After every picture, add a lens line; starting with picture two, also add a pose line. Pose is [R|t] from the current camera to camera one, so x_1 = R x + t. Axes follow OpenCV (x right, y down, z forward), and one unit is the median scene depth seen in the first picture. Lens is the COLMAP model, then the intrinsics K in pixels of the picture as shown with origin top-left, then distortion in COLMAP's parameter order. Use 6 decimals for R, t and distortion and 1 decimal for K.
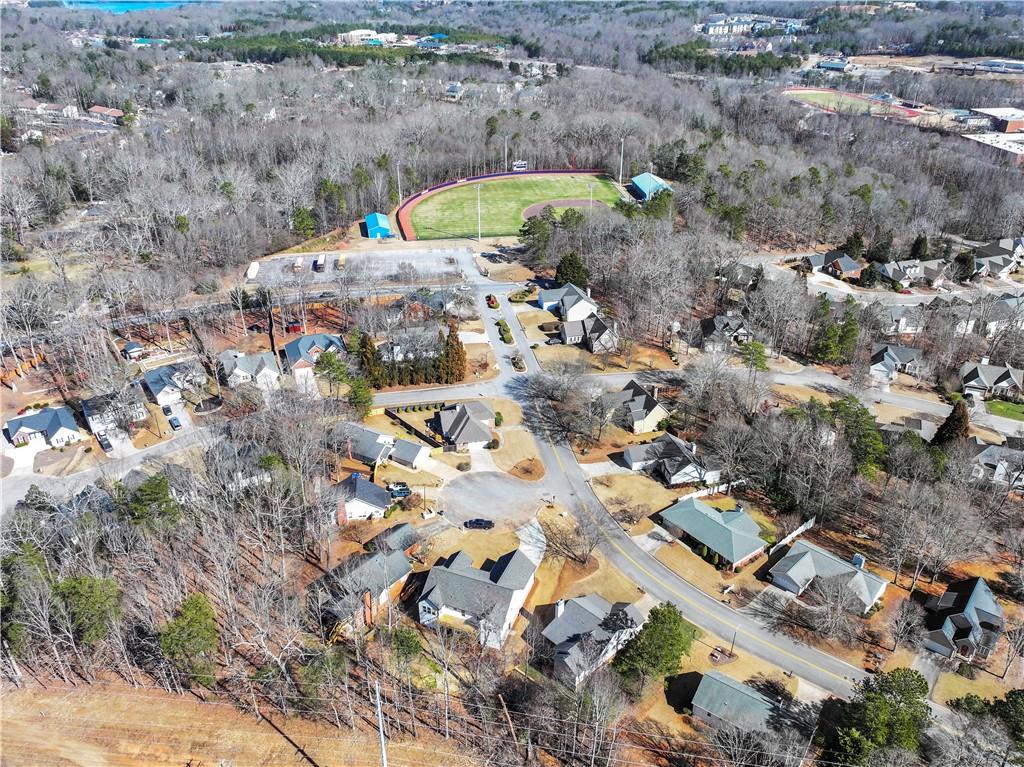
lens RADIAL K [[814.7, 0, 512.0], [0, 814.7, 383.5], [0, 0, 1]] dist [0.005165, -0.005477]
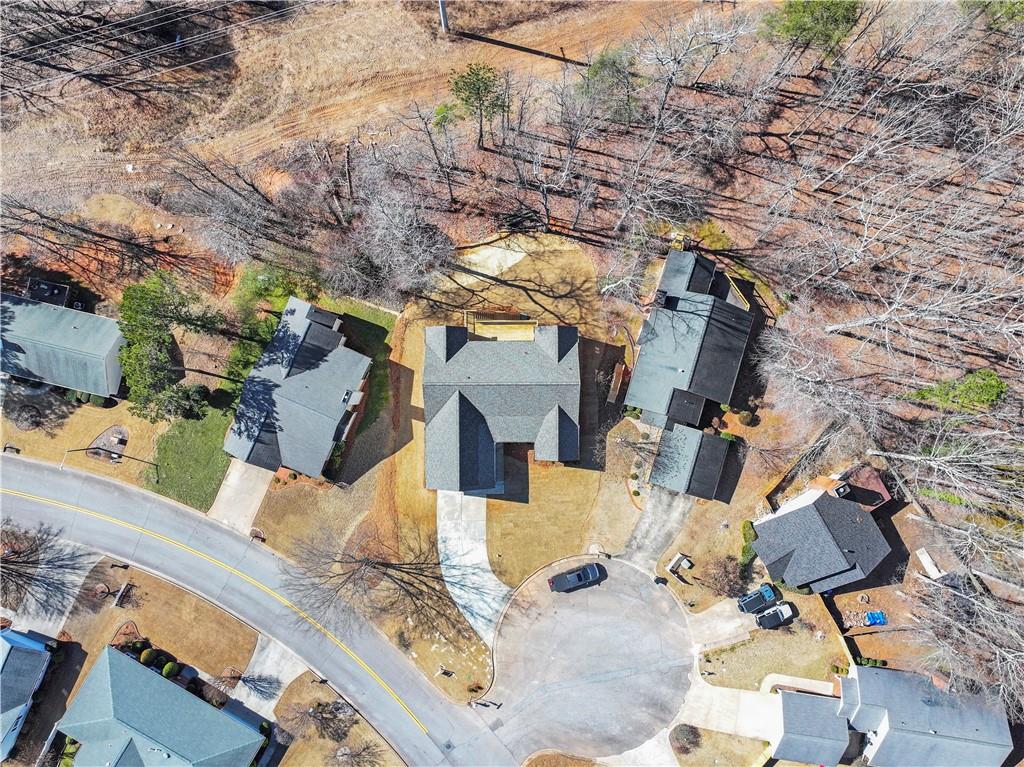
lens RADIAL K [[814.7, 0, 512.0], [0, 814.7, 383.5], [0, 0, 1]] dist [0.005165, -0.005477]
pose [[-0.925243, 0.378369, -0.027603, -0.037205], [-0.190506, -0.400467, 0.896289, -0.266252], [0.328074, 0.834543, 0.442611, 0.705326]]
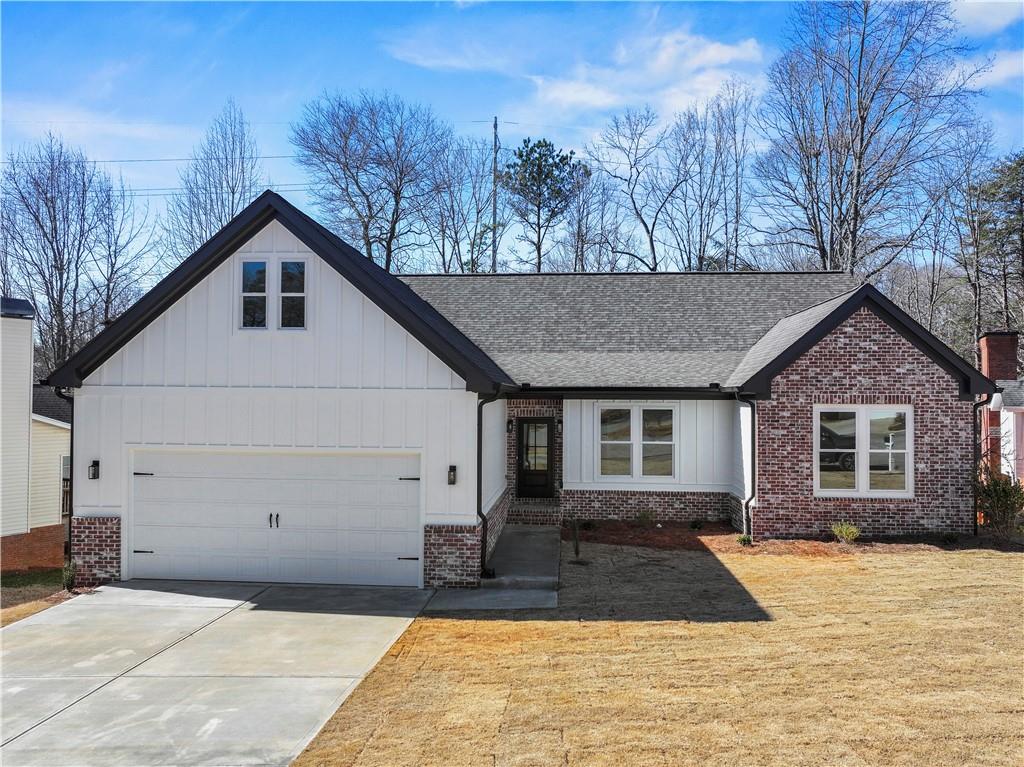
lens RADIAL K [[814.7, 0, 512.0], [0, 814.7, 383.5], [0, 0, 1]] dist [0.005165, -0.005477]
pose [[-0.953181, -0.025815, -0.301298, 0.009218], [-0.155943, 0.895614, 0.416602, 0.180496], [0.259092, 0.444082, -0.857708, 1.084340]]
